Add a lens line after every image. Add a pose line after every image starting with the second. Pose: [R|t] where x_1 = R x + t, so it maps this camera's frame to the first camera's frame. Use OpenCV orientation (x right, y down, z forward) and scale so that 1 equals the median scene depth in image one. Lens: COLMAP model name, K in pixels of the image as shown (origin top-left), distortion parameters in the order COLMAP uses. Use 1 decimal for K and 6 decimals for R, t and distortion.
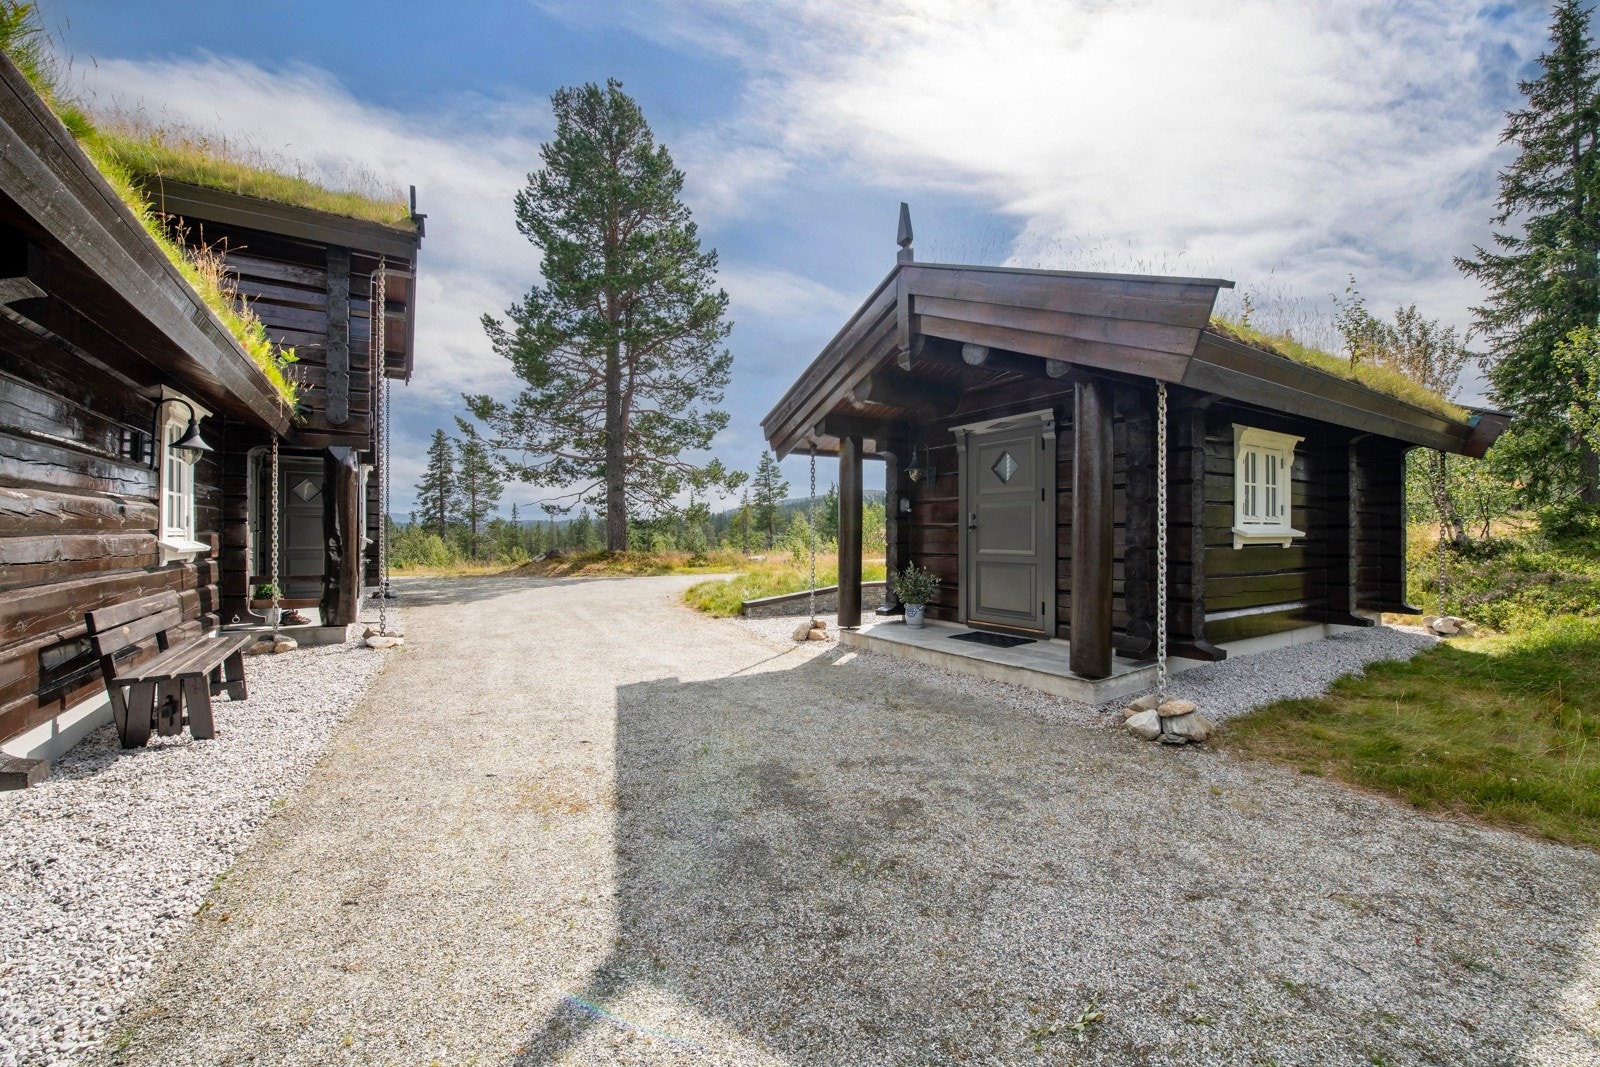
lens RADIAL K [[654.0, 0, 802.8], [0, 654.0, 524.3], [0, 0, 1]] dist [-0.017437, 0.000003]
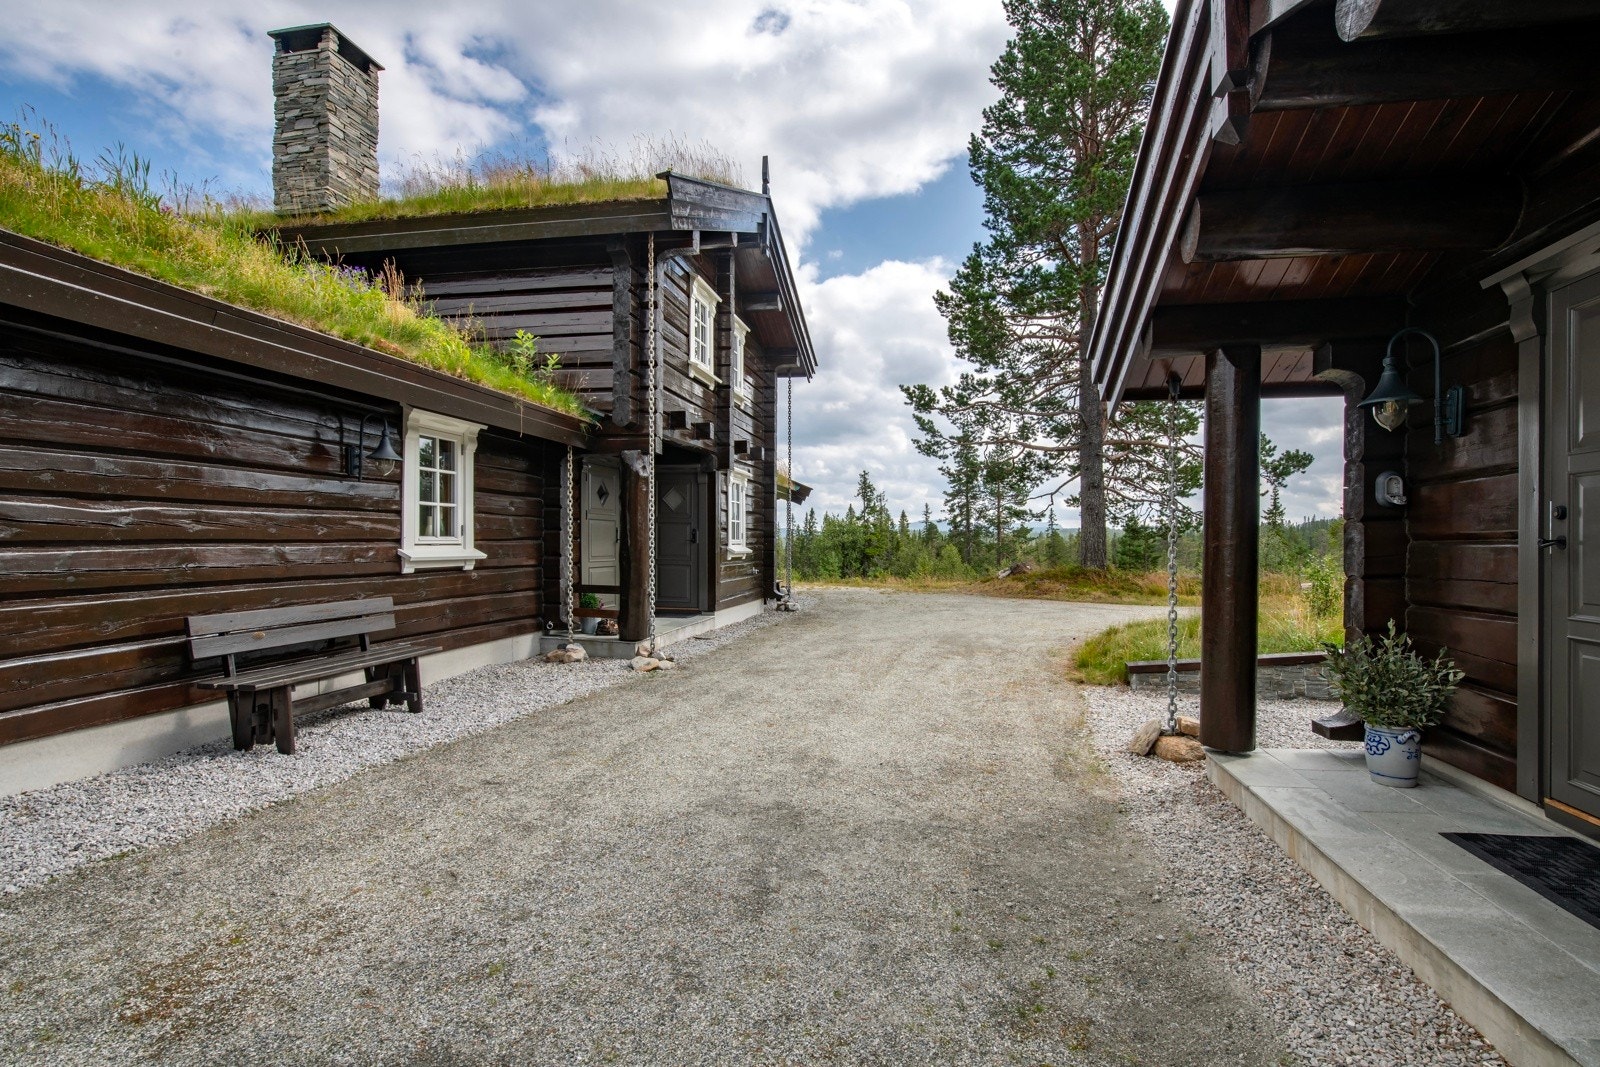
lens RADIAL K [[753.6, 0, 802.0], [0, 753.6, 545.6], [0, 0, 1]] dist [-0.011195, -0.000972]
pose [[0.718593, 0.011546, -0.695335, 0.131494], [0.000662, 0.999850, 0.017286, -0.000562], [0.695431, -0.012882, 0.718478, 0.224567]]
